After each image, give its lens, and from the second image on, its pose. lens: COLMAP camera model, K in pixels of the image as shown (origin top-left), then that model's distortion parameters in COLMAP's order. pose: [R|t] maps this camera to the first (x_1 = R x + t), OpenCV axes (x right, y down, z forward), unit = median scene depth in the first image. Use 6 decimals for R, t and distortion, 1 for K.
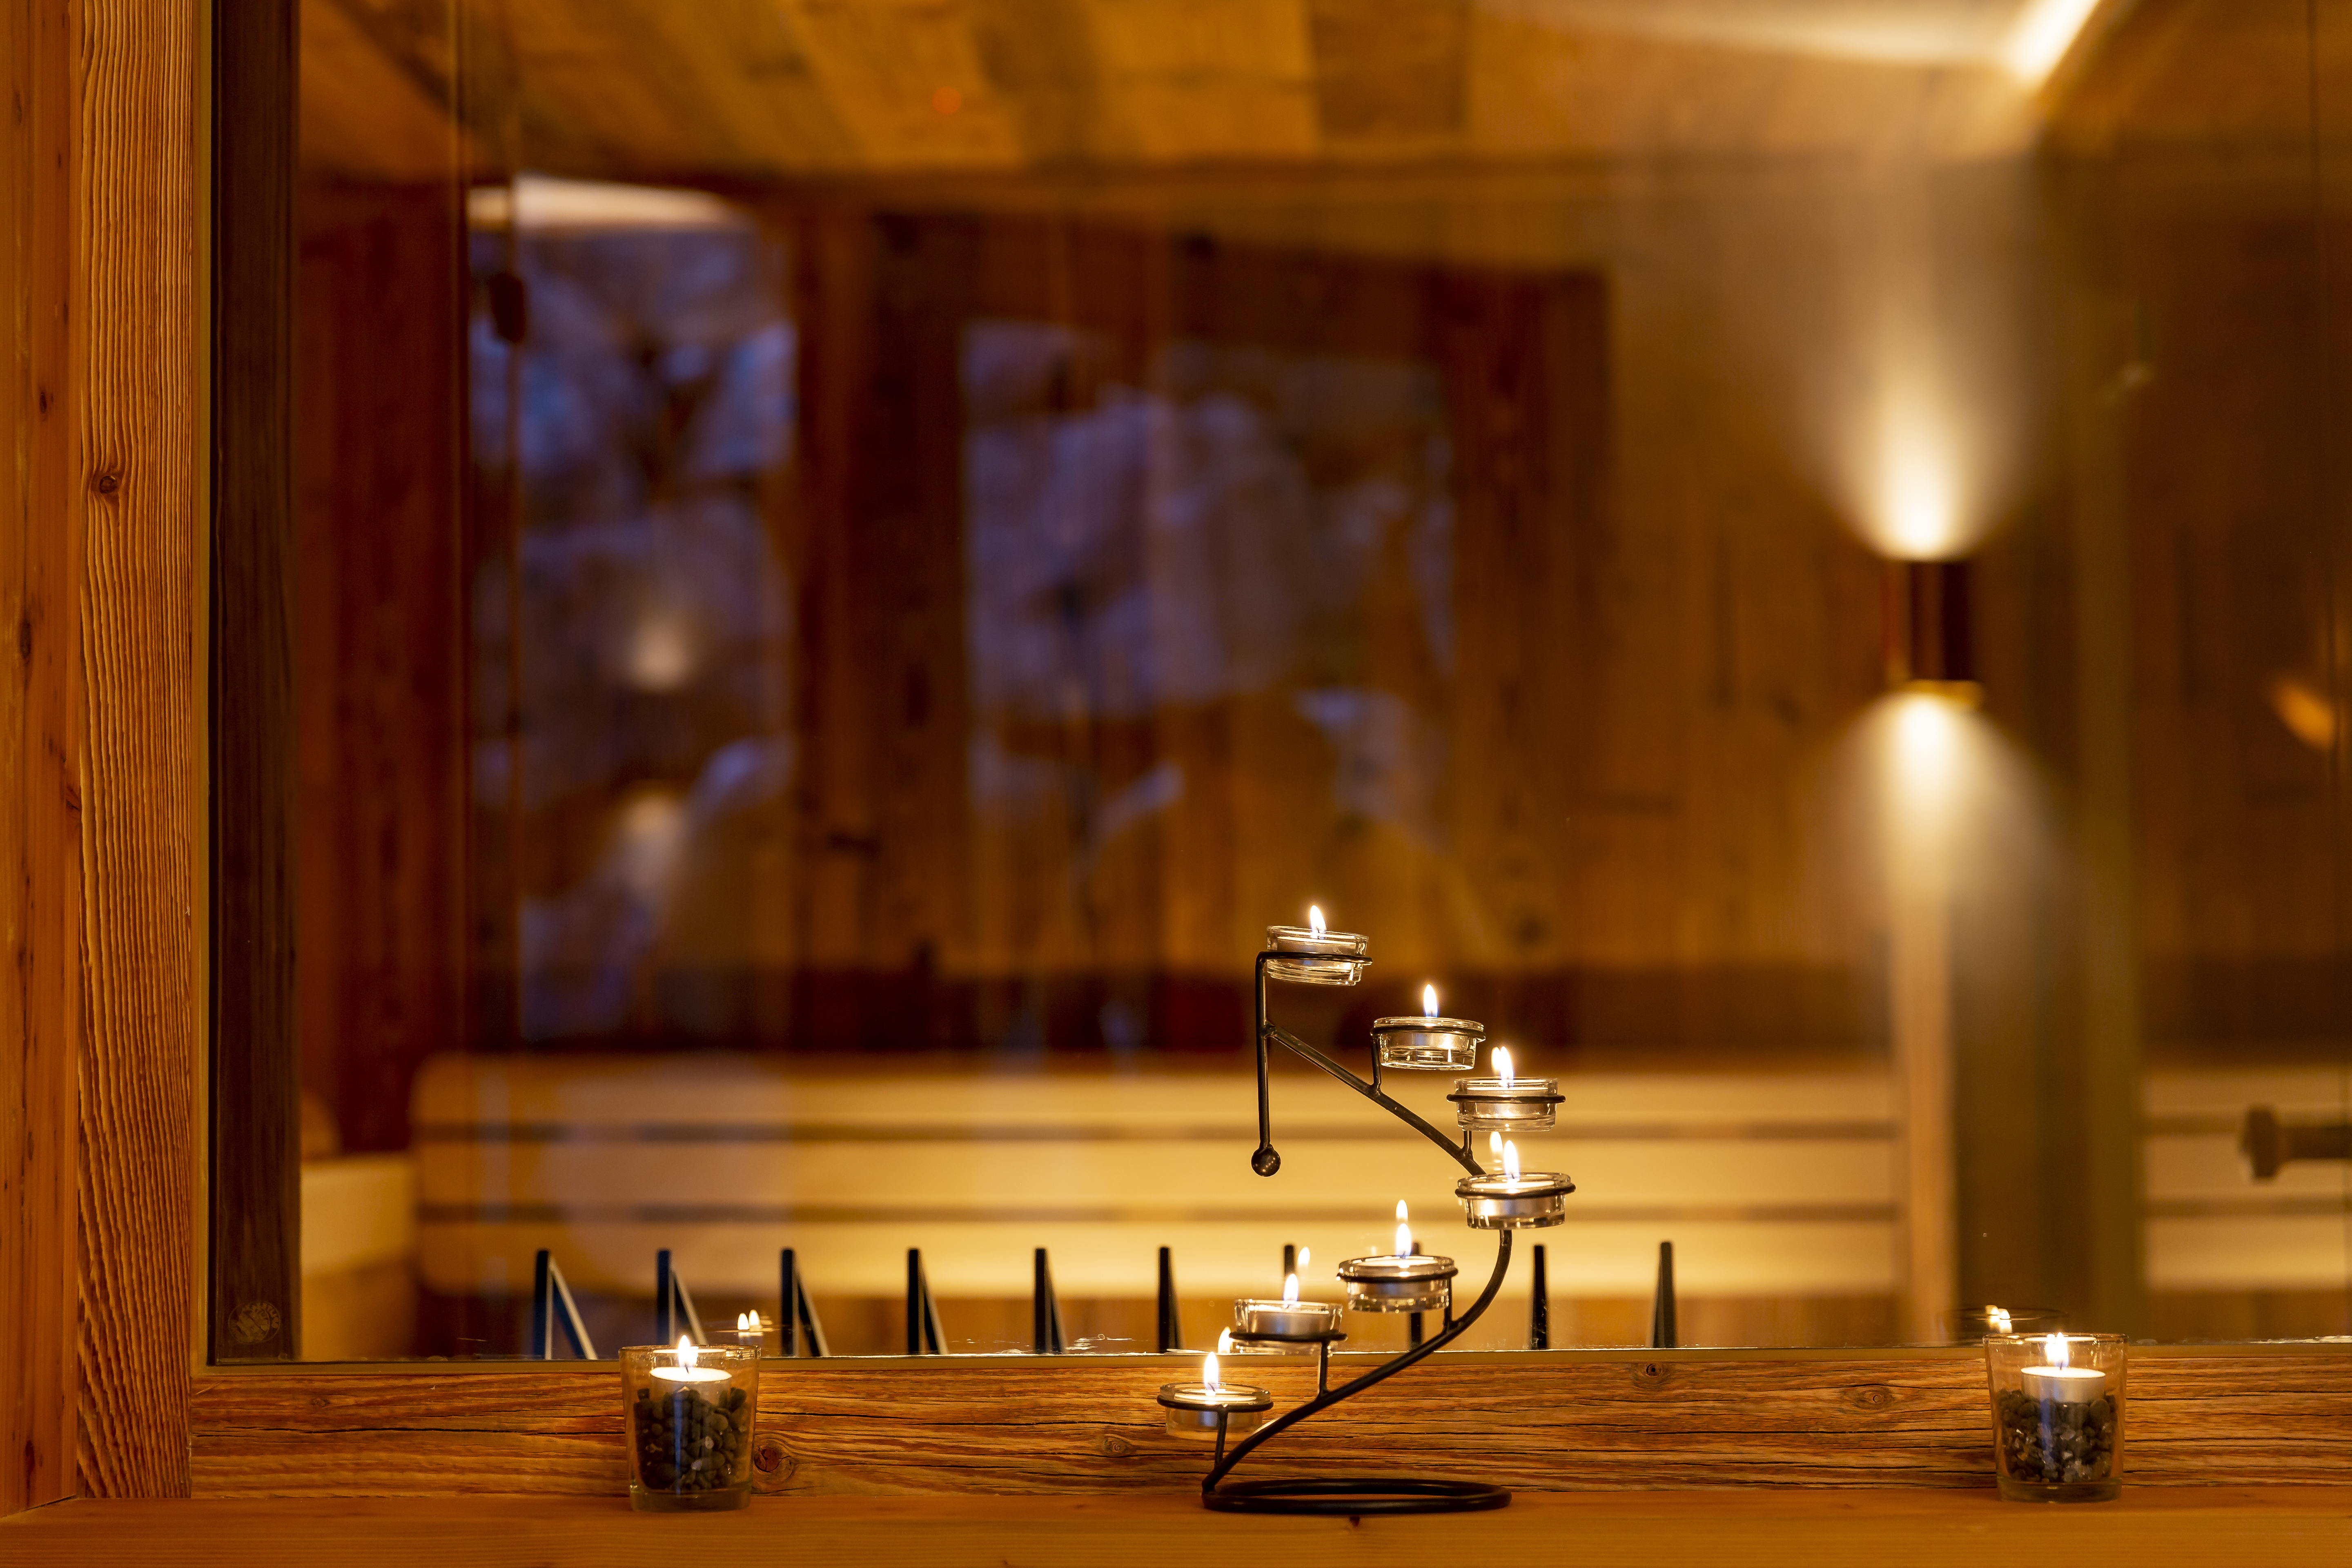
lens RADIAL K [[4474.8, 0, 1175.3], [0, 4474.8, 741.3], [0, 0, 1]] dist [-0.036571, 0.100866]
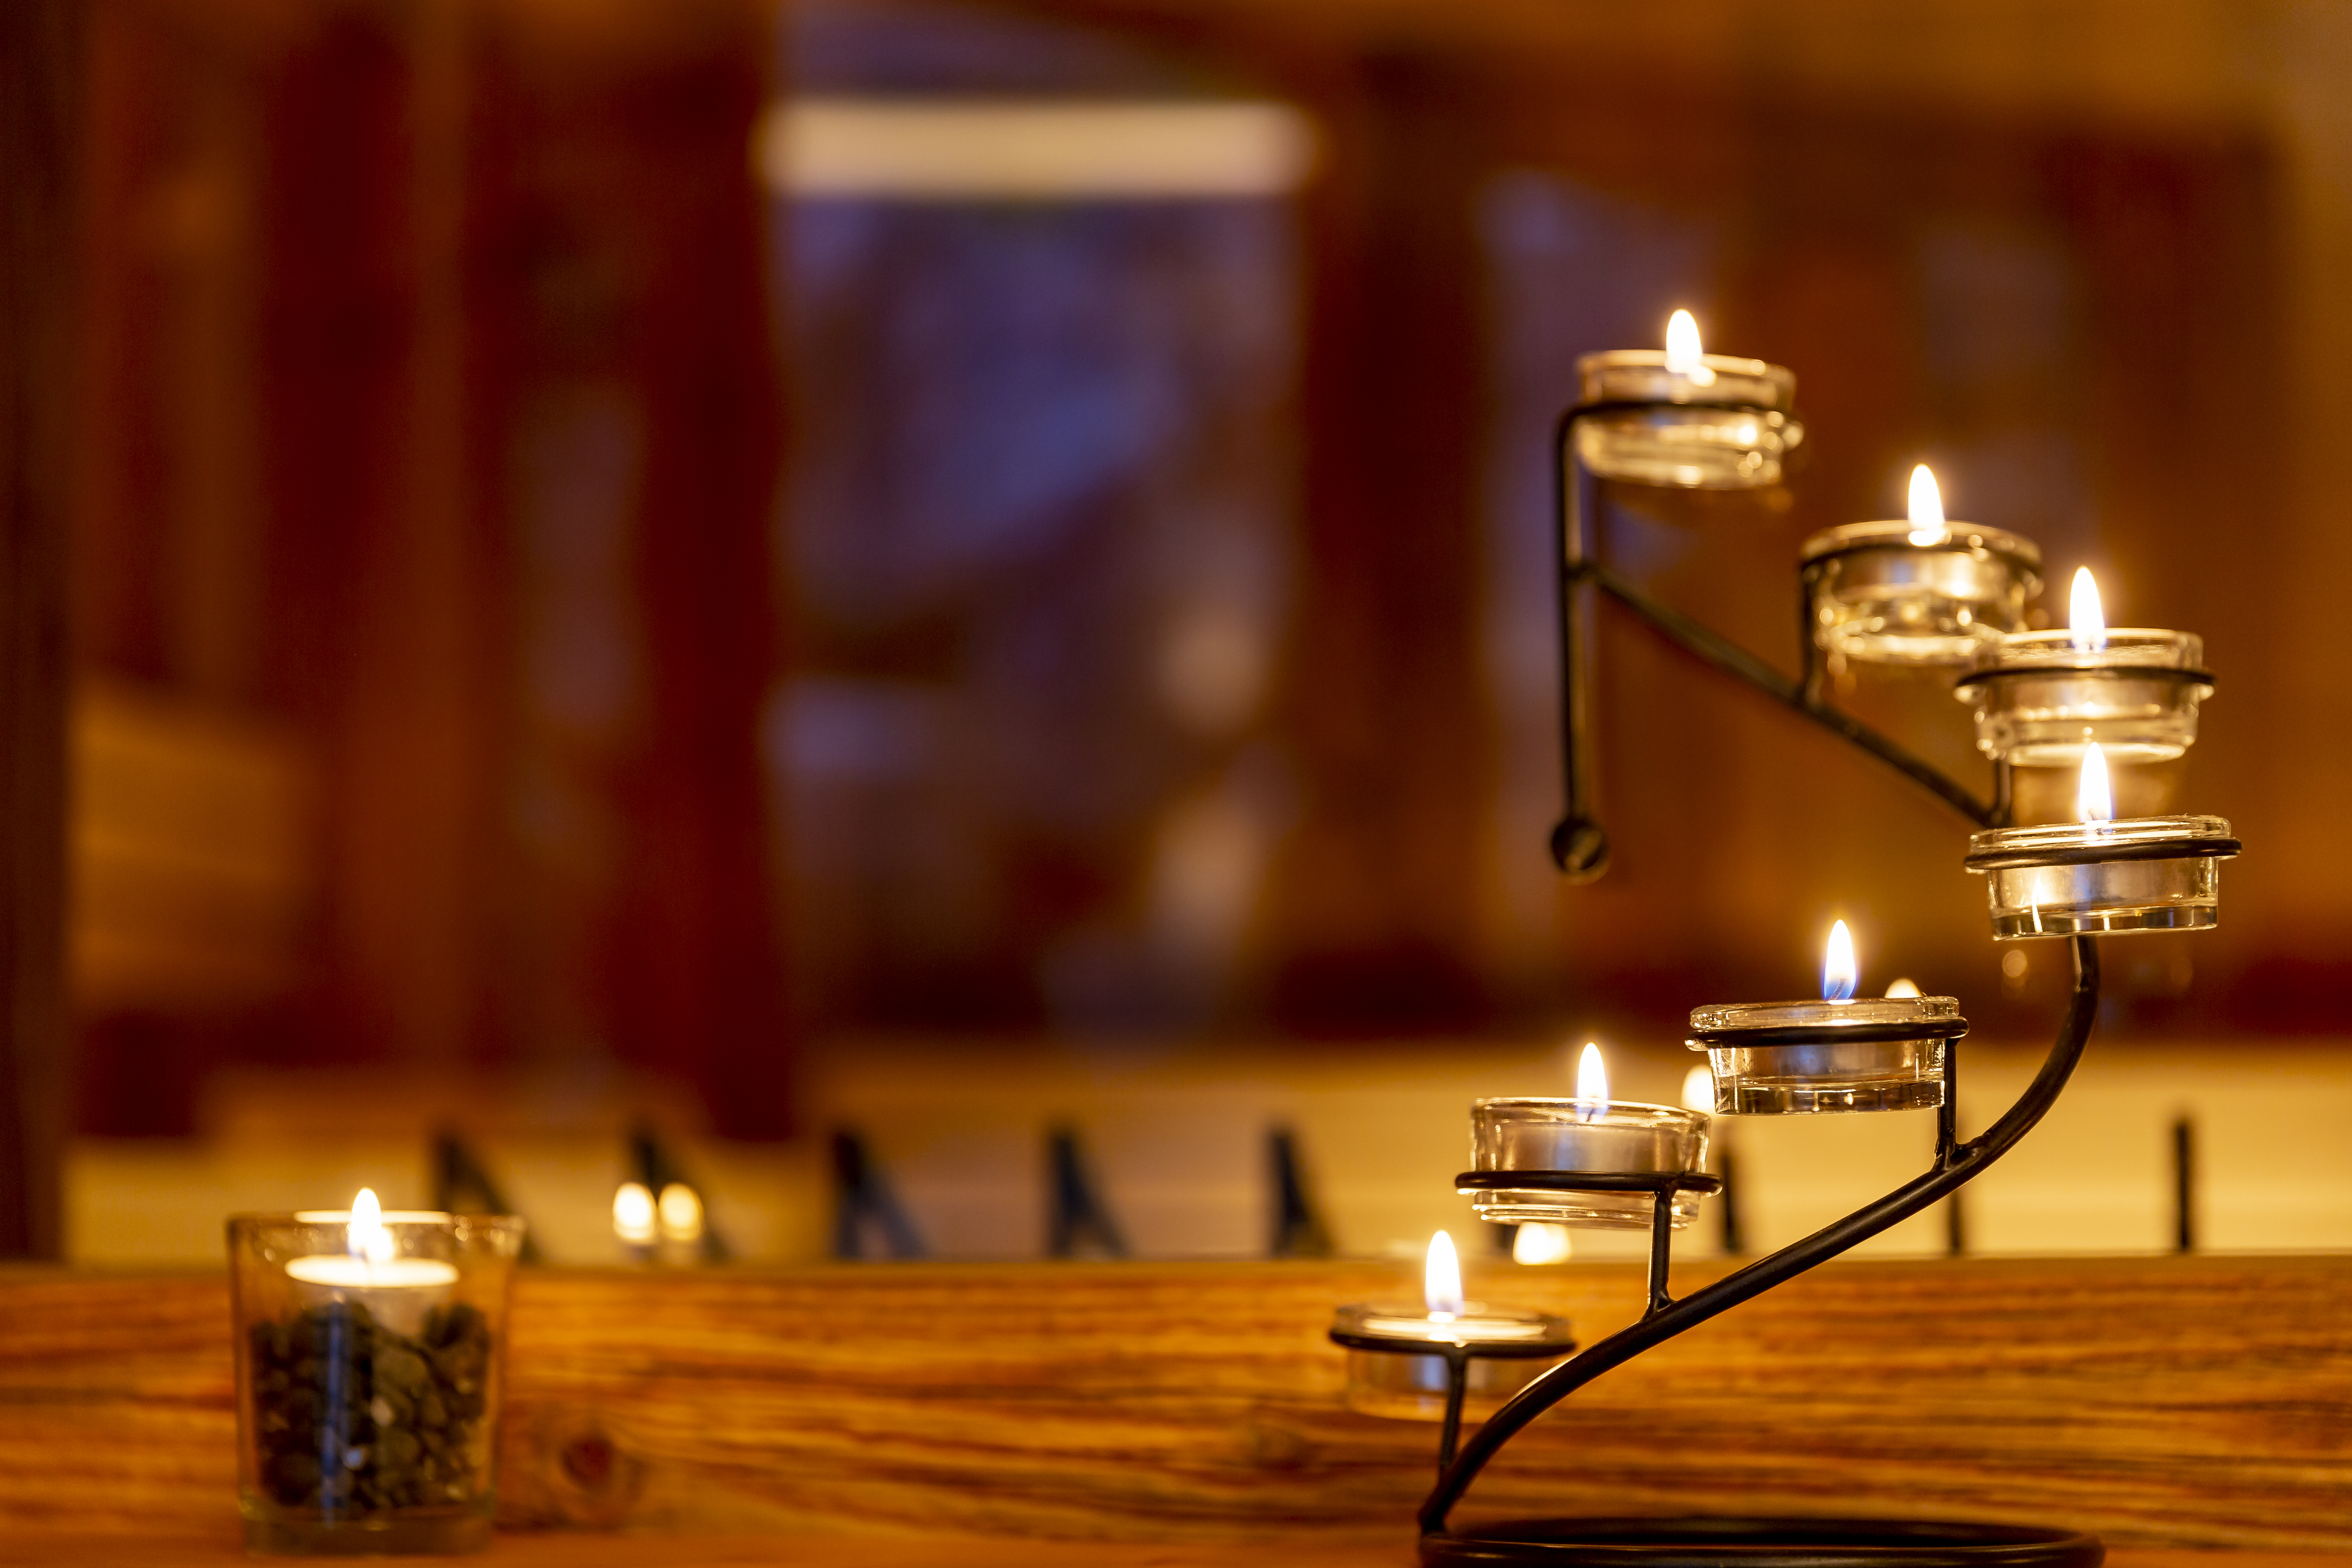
lens RADIAL K [[4474.8, 0, 1175.3], [0, 4474.8, 741.3], [0, 0, 1]] dist [-0.036571, 0.100866]
pose [[0.988735, -0.009676, -0.149363, 0.048955], [0.005934, 0.999658, -0.025479, 0.094920], [0.149558, 0.024306, 0.988454, 0.522895]]
